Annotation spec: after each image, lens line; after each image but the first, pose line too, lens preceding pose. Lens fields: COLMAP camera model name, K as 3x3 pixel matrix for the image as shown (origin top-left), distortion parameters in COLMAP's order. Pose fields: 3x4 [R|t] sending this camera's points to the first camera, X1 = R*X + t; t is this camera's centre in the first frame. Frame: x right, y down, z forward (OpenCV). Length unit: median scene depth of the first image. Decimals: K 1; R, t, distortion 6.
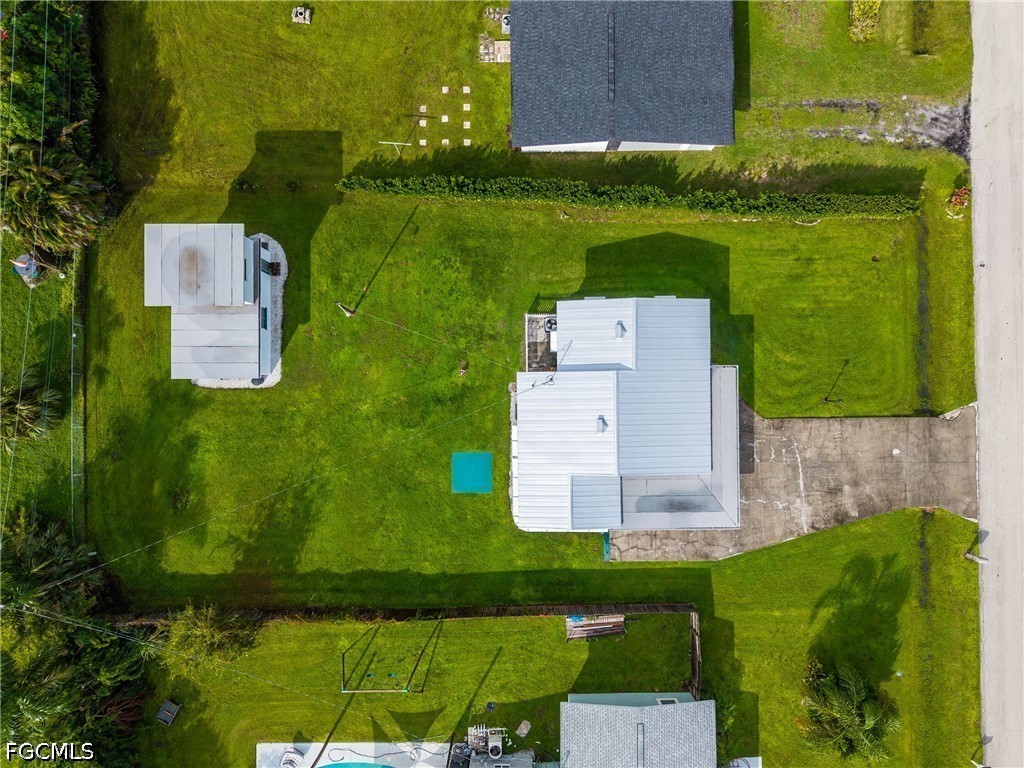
lens RADIAL K [[697.8, 0, 532.0], [0, 697.8, 384.3], [0, 0, 1]] dist [0.006210, -0.007150]
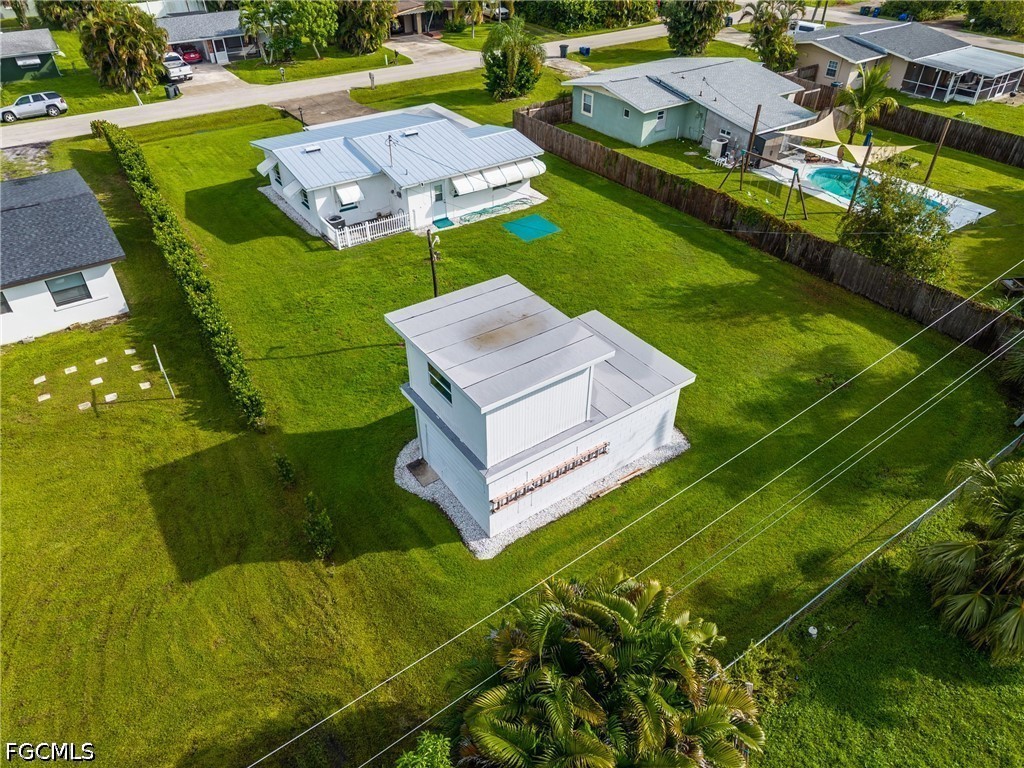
lens RADIAL K [[690.4, 0, 514.5], [0, 690.4, 383.2], [0, 0, 1]] dist [0.008842, -0.006498]
pose [[-0.567086, -0.504419, 0.651134, -0.744071], [0.823609, -0.338619, 0.454978, -0.355786], [-0.009013, 0.794291, 0.607470, 0.623738]]
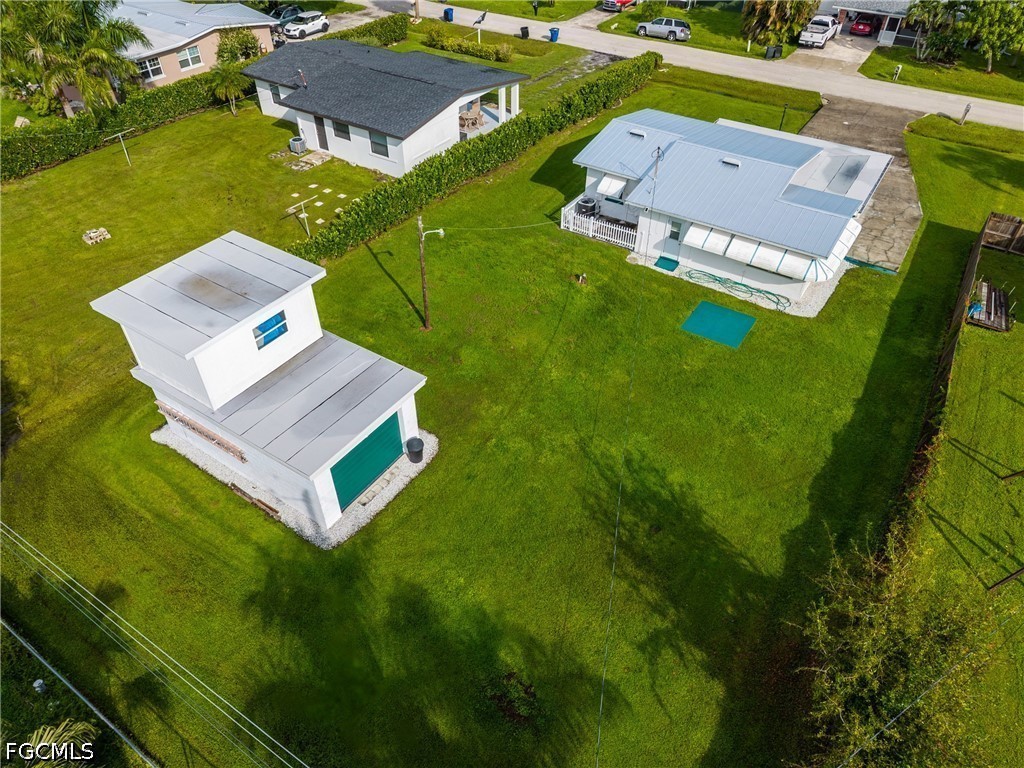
lens RADIAL K [[690.4, 0, 514.5], [0, 690.4, 383.2], [0, 0, 1]] dist [0.008842, -0.006498]
pose [[0.556954, -0.548893, 0.623312, -0.651022], [0.830500, 0.375720, -0.411223, 0.262242], [-0.008473, 0.746693, 0.665115, 0.593915]]
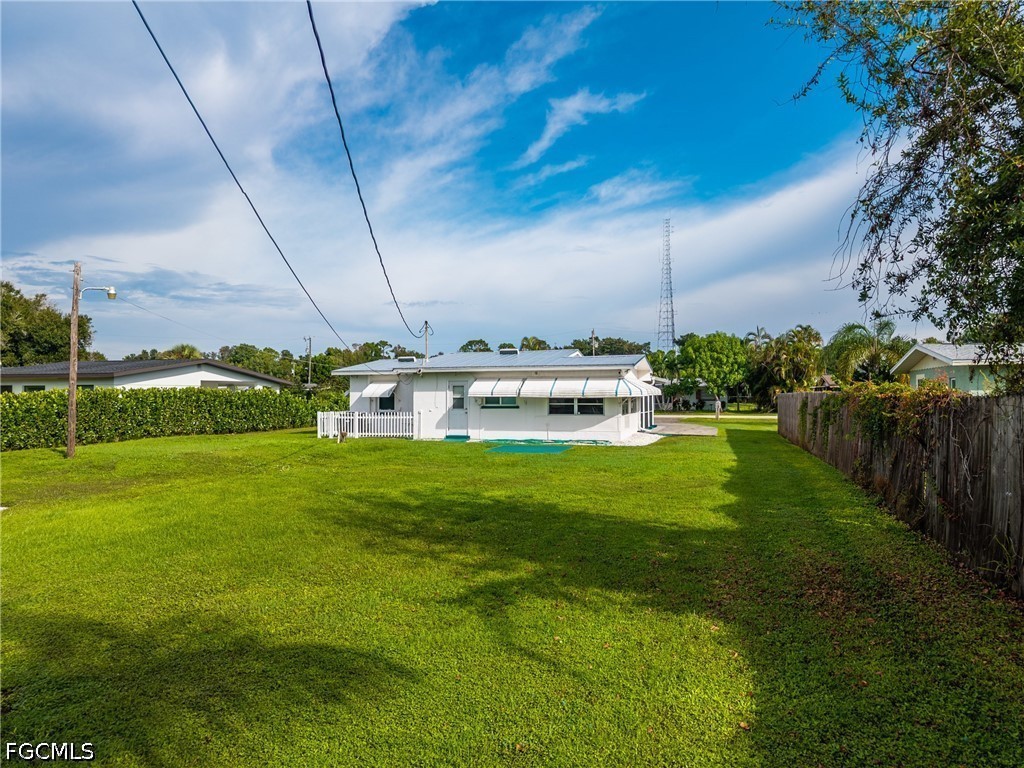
lens RADIAL K [[690.4, 0, 514.5], [0, 690.4, 383.2], [0, 0, 1]] dist [0.008842, -0.006498]
pose [[0.302849, 0.018258, 0.952864, -0.562120], [0.953038, -0.004838, -0.302812, 0.268263], [-0.000919, 0.999822, -0.018866, 0.960778]]
